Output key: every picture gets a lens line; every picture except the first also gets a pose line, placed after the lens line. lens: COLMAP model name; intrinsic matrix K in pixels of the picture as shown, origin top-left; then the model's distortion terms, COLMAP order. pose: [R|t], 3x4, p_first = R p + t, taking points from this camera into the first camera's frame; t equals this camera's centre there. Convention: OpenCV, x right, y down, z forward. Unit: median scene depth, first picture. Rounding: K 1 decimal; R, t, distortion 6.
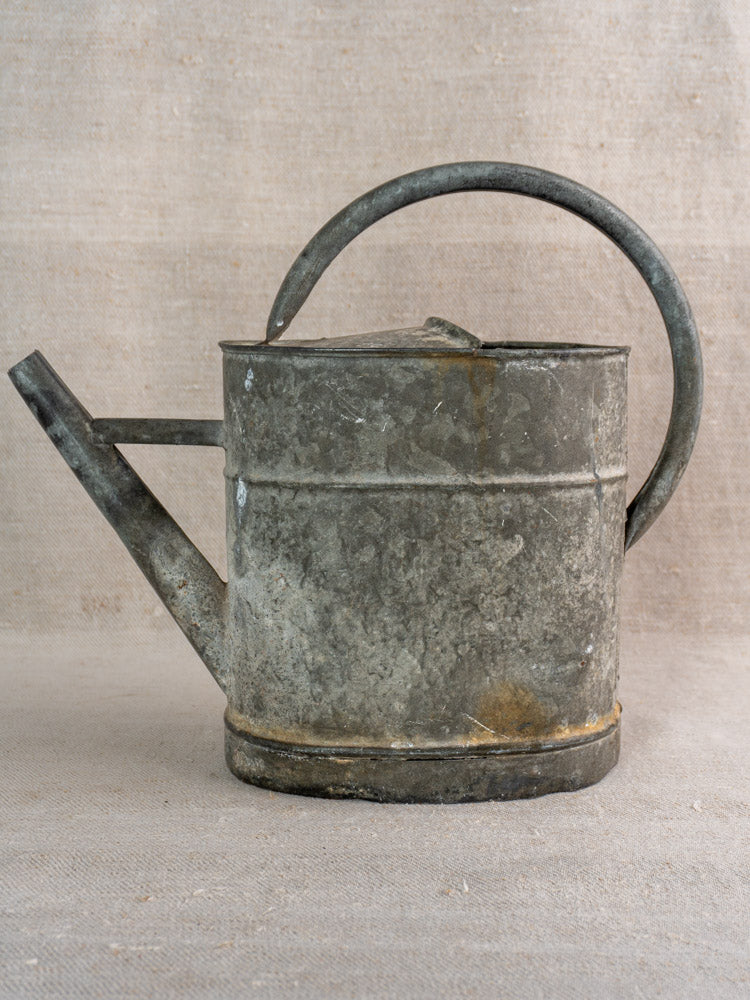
lens RADIAL K [[1435.1, 0, 379.5], [0, 1435.1, 492.7], [0, 0, 1]] dist [-0.002108, 0.067927]
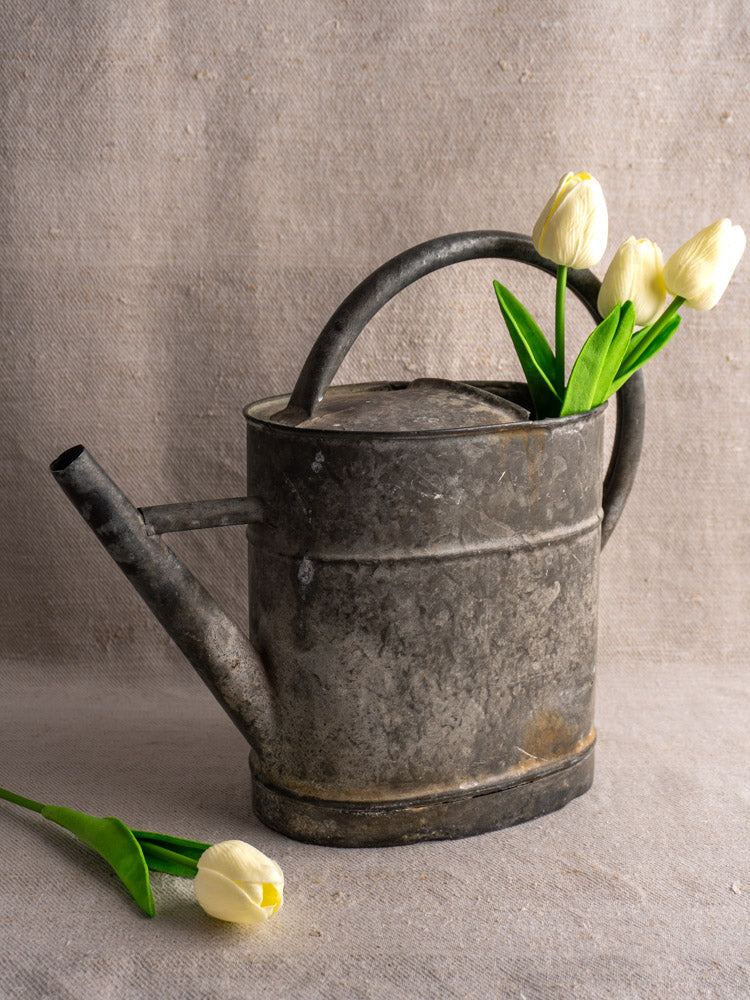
lens RADIAL K [[1486.9, 0, 375.0], [0, 1486.9, 500.0], [0, 0, 1]] dist [0.021417, 0.053261]
pose [[0.895838, -0.102867, 0.432312, -0.514884], [0.059967, 0.991924, 0.111760, -0.168462], [-0.440317, -0.074194, 0.894772, 0.042800]]
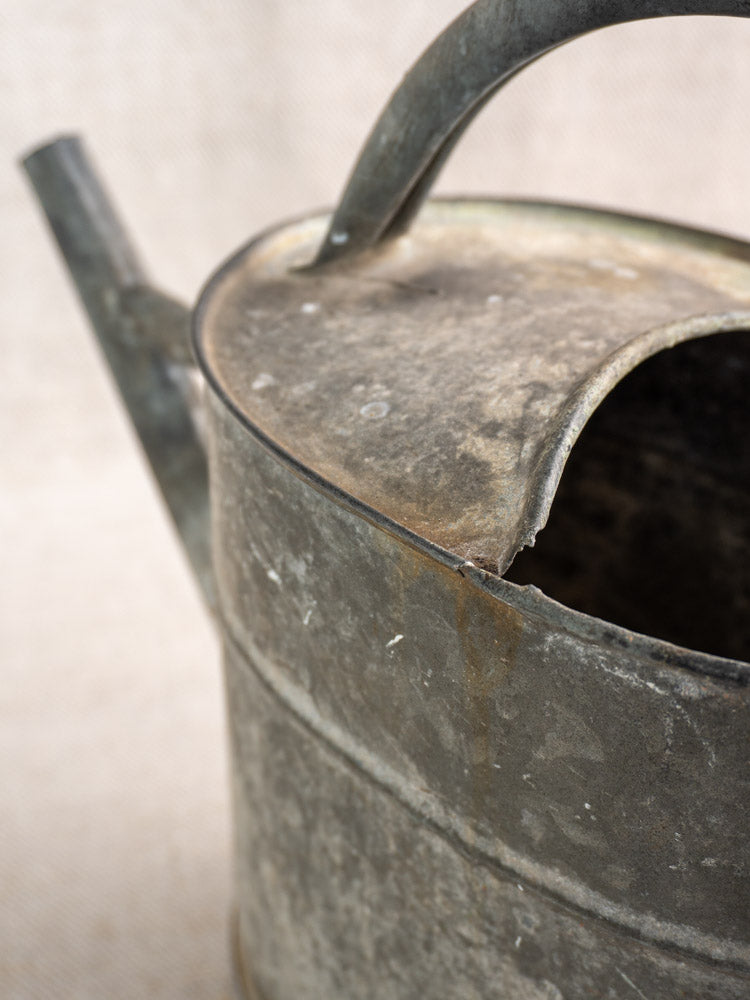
lens RADIAL K [[1498.5, 0, 354.6], [0, 1498.5, 427.8], [0, 0, 1]] dist [0.034922, -0.183349]
pose [[0.646607, 0.401652, -0.648518, 0.267365], [-0.107833, 0.889745, 0.443538, -0.283430], [0.755163, -0.216864, 0.618626, 0.734148]]
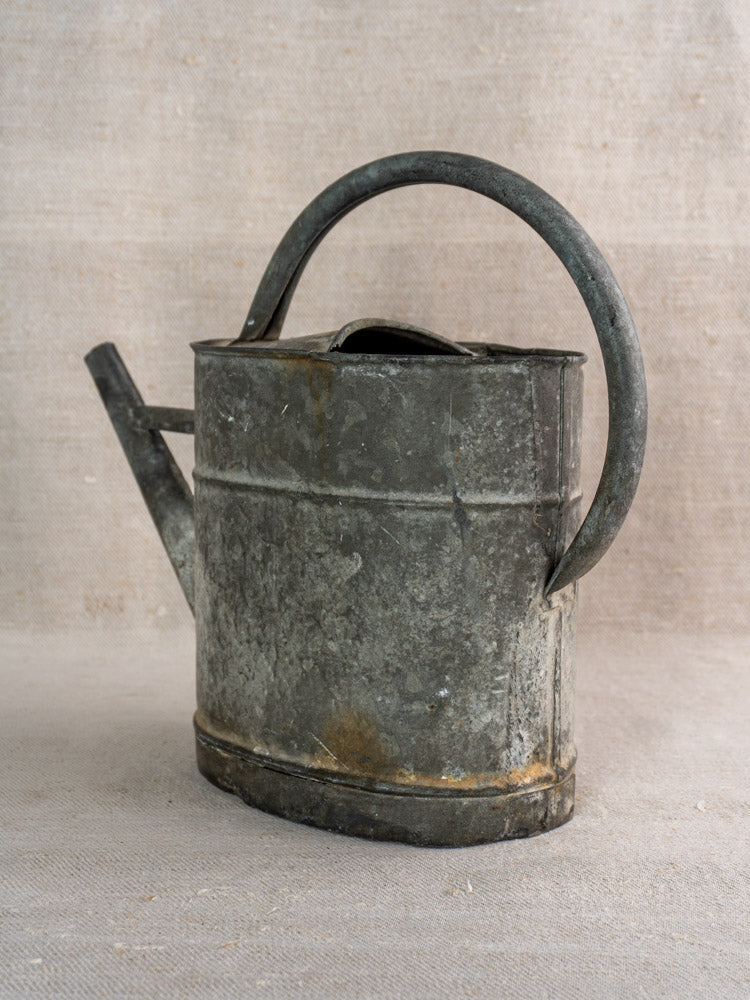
lens RADIAL K [[1435.1, 0, 379.5], [0, 1435.1, 492.7], [0, 0, 1]] dist [-0.002108, 0.067927]
pose [[0.742345, 0.095506, -0.663176, 0.718991], [-0.099473, 0.994530, 0.031877, -0.040386], [0.662592, 0.042304, 0.747784, 0.311455]]
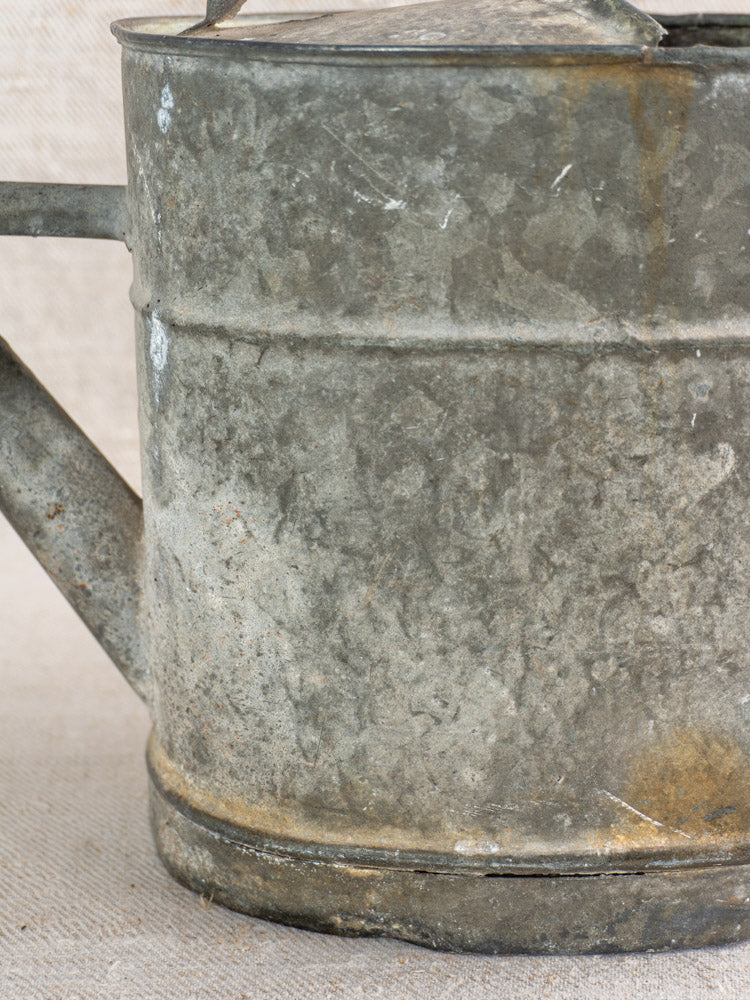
lens RADIAL K [[1831.8, 0, 375.0], [0, 1831.8, 500.0], [0, 0, 1]] dist [0.041683, 0.130754]
pose [[0.998136, 0.014725, -0.059219, 0.016619], [-0.003931, 0.983951, 0.178396, -0.060788], [0.060896, -0.177831, 0.982175, 0.386399]]
